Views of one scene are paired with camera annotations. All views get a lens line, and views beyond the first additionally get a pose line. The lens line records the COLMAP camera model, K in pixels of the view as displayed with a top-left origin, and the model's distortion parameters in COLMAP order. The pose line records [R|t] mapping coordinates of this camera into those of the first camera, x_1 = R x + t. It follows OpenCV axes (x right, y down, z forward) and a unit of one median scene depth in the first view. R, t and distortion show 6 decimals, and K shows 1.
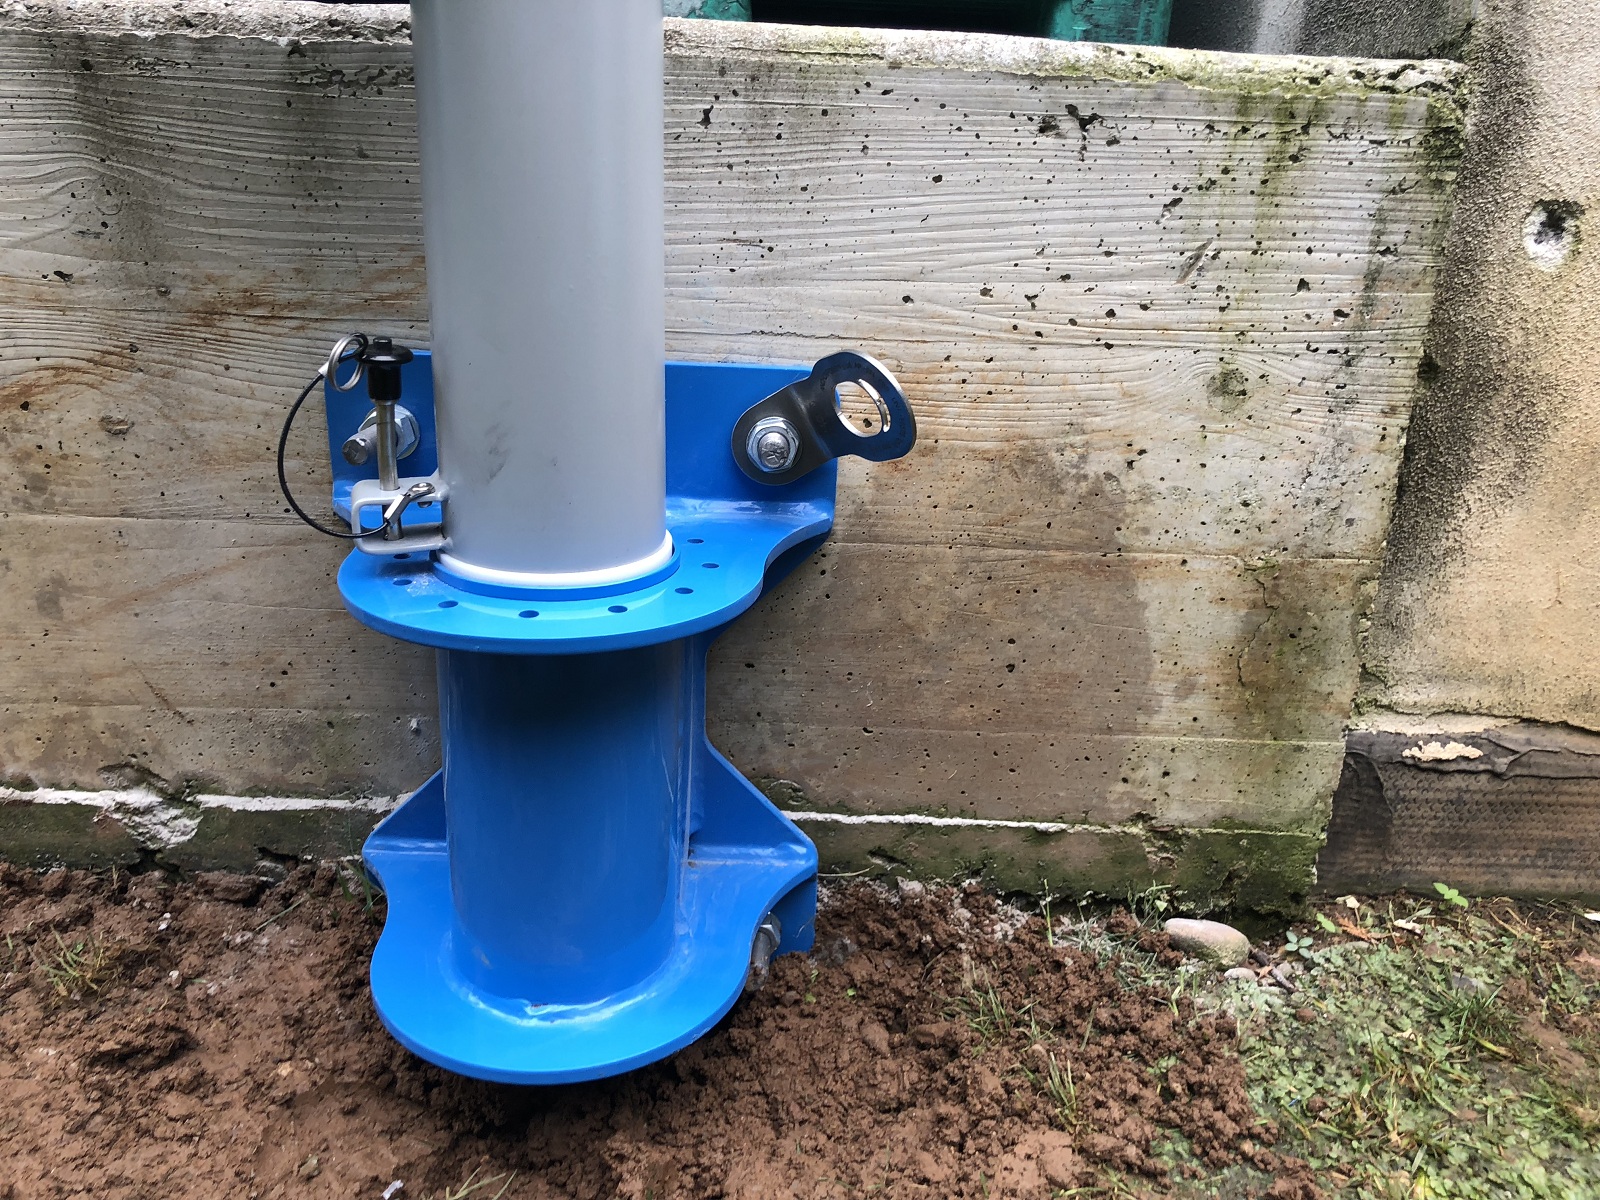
lens RADIAL K [[1301.9, 0, 832.8], [0, 1301.9, 597.8], [0, 0, 1]] dist [-0.001368, -0.016444]
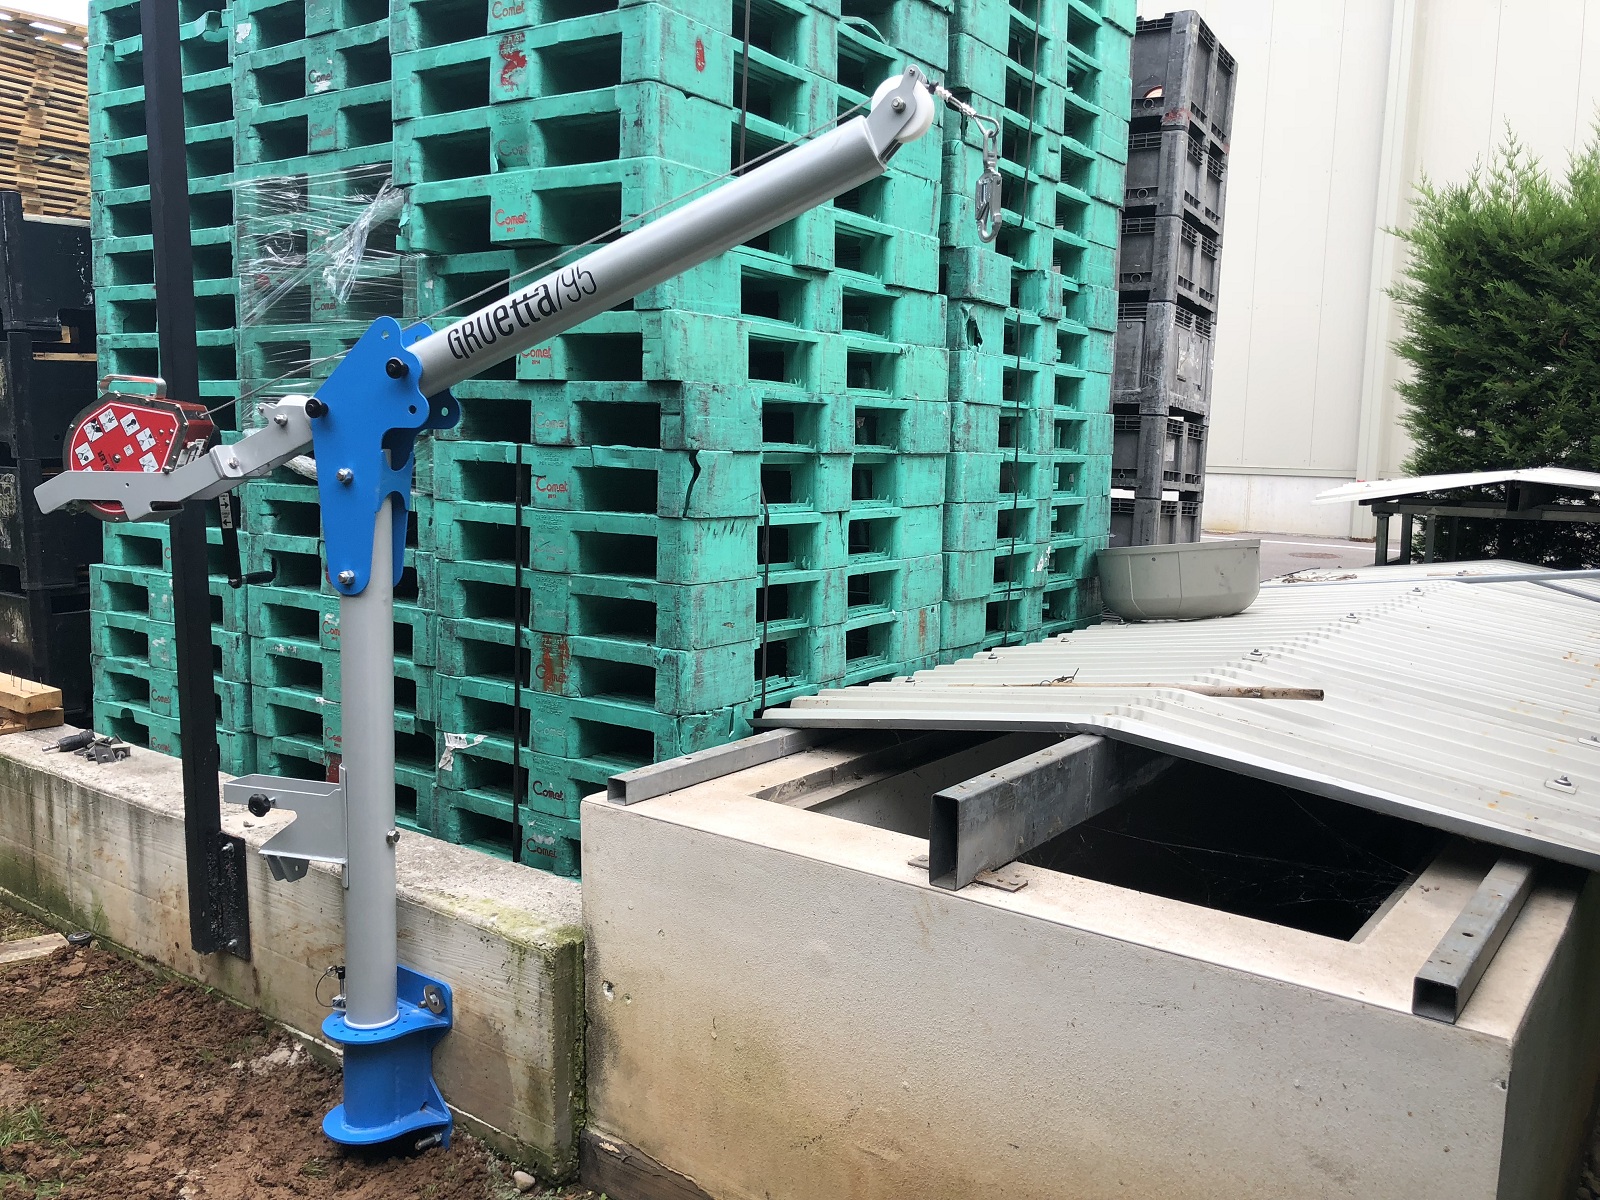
lens RADIAL K [[1301.9, 0, 832.8], [0, 1301.9, 597.8], [0, 0, 1]] dist [-0.001368, -0.016444]
pose [[0.808452, 0.059543, -0.585542, 2.876852], [-0.198807, 0.964022, -0.176460, -0.762418], [0.553969, 0.259069, 0.791203, -1.606836]]
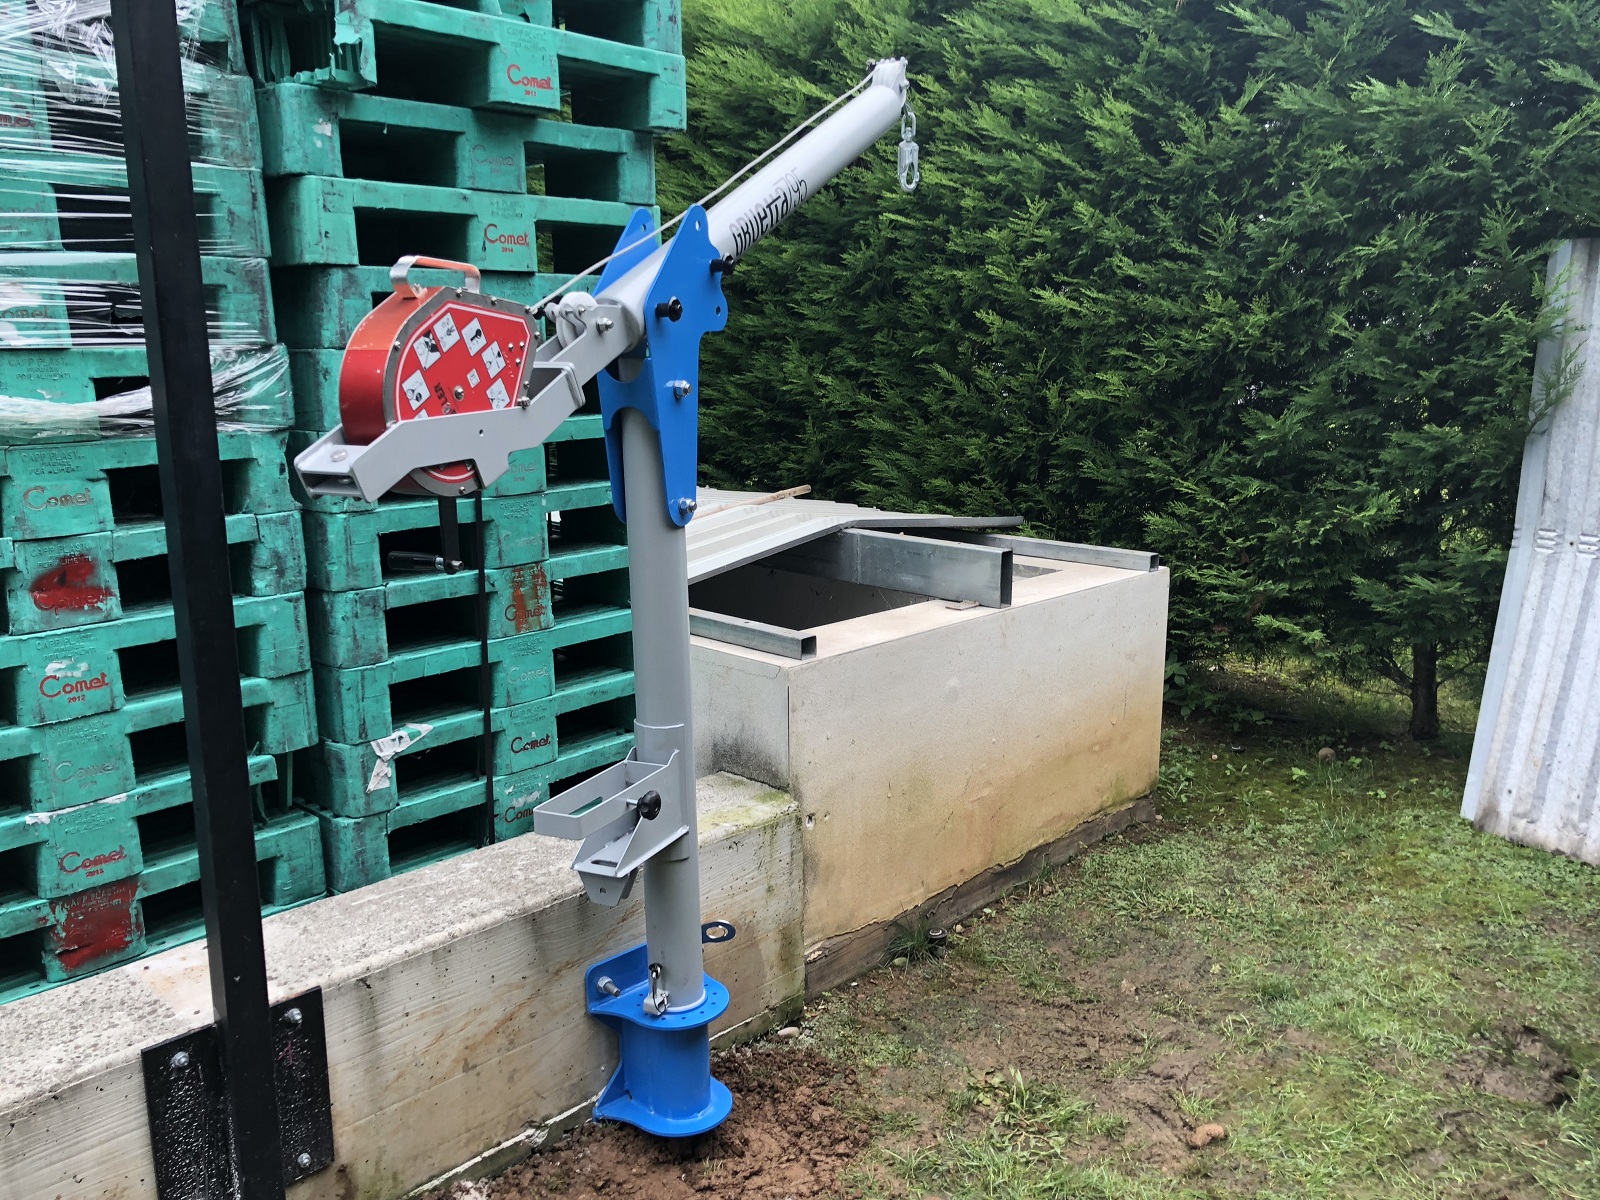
lens RADIAL K [[1301.9, 0, 832.8], [0, 1301.9, 597.8], [0, 0, 1]] dist [-0.001368, -0.016444]
pose [[0.697521, -0.185048, 0.692258, -1.938301], [0.275549, 0.961063, -0.020741, -0.801073], [-0.661466, 0.205218, 0.721352, -1.955800]]
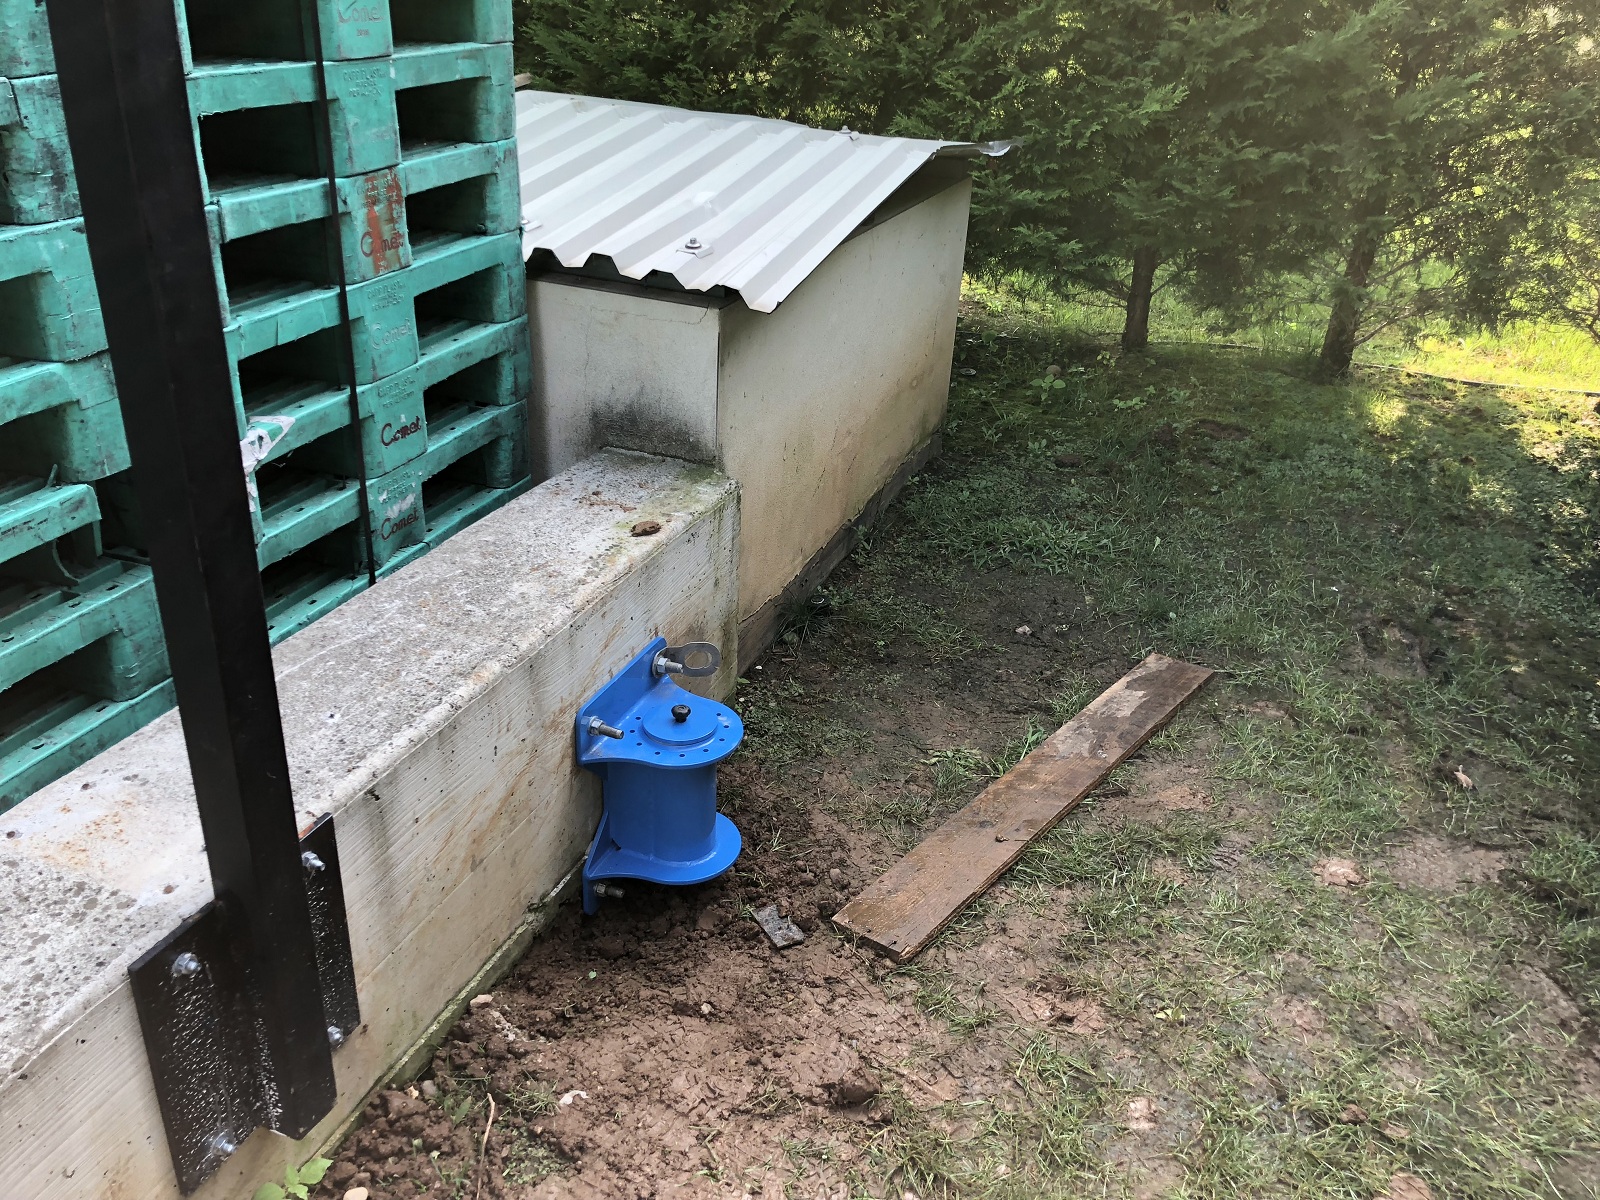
lens RADIAL K [[1292.2, 0, 804.0], [0, 1292.2, 616.6], [0, 0, 1]] dist [0.009709, -0.004436]
pose [[0.373206, -0.451546, 0.810446, -2.079665], [0.276885, 0.887962, 0.367230, -1.112700], [-0.885467, 0.087348, 0.456420, -0.625128]]
